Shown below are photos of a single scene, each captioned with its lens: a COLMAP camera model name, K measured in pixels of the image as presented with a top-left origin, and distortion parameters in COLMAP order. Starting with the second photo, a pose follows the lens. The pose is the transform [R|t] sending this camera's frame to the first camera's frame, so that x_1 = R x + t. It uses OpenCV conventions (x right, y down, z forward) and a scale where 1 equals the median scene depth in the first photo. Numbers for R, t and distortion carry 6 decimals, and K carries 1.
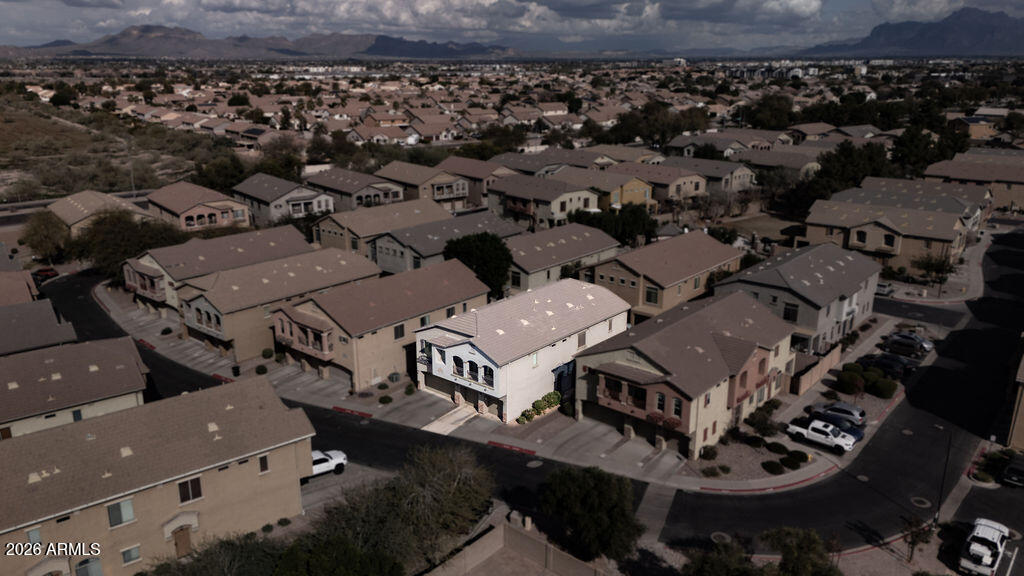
lens RADIAL K [[774.4, 0, 512.0], [0, 774.4, 288.0], [0, 0, 1]] dist [-0.000184, -0.000028]
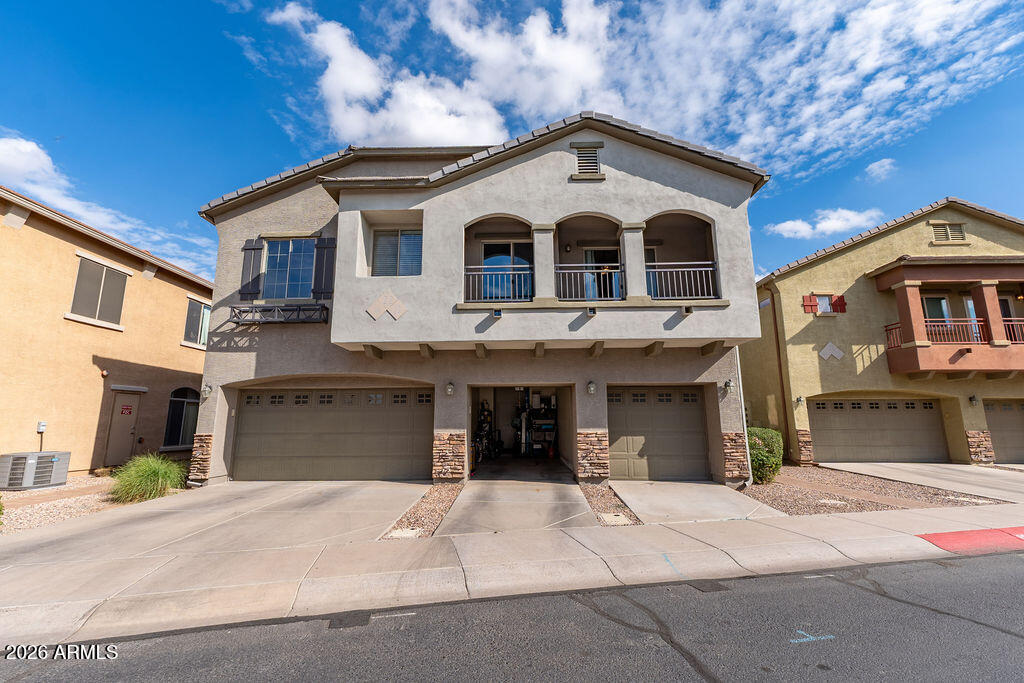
lens RADIAL K [[425.4, 0, 506.4], [0, 425.4, 344.1], [0, 0, 1]] dist [-0.000553, -0.000243]
pose [[0.783340, 0.108573, 0.612038, -0.141067], [0.176462, 0.905274, -0.386444, 0.172316], [-0.596020, 0.410719, 0.689979, 0.938686]]
